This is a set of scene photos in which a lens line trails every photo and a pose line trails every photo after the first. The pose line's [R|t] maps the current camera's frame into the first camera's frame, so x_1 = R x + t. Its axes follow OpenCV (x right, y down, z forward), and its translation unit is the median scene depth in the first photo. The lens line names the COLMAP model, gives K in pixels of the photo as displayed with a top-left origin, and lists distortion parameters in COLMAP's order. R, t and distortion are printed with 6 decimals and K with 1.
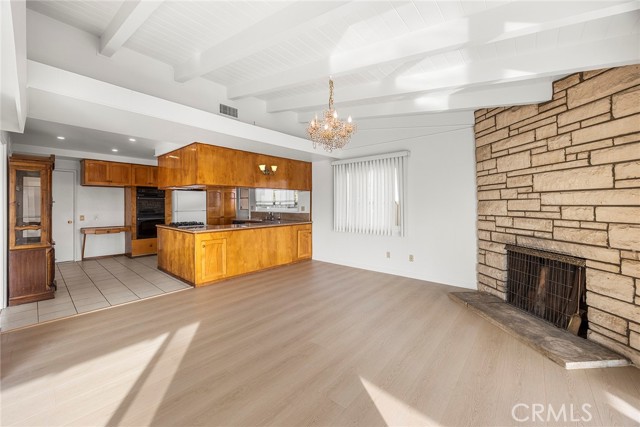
lens RADIAL K [[247.9, 0, 318.2], [0, 247.9, 204.2], [0, 0, 1]] dist [0.000147, 0.000044]
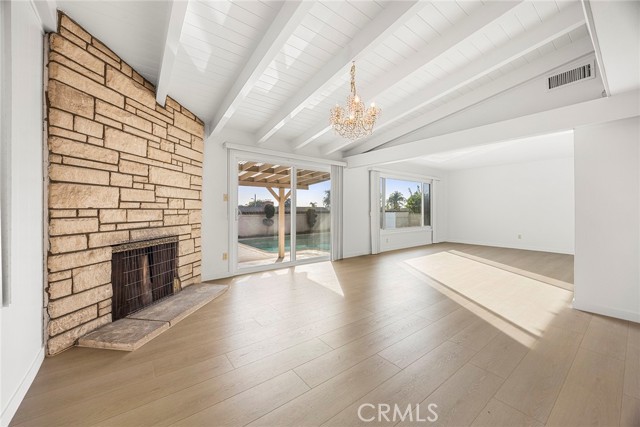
lens RADIAL K [[244.9, 0, 319.6], [0, 244.9, 208.4], [0, 0, 1]] dist [-0.000610, -0.000057]
pose [[-0.980195, 0.001281, 0.198030, -0.006066], [-0.000289, 0.999969, -0.007898, 0.050708], [-0.198034, -0.007799, -0.980164, 1.527387]]
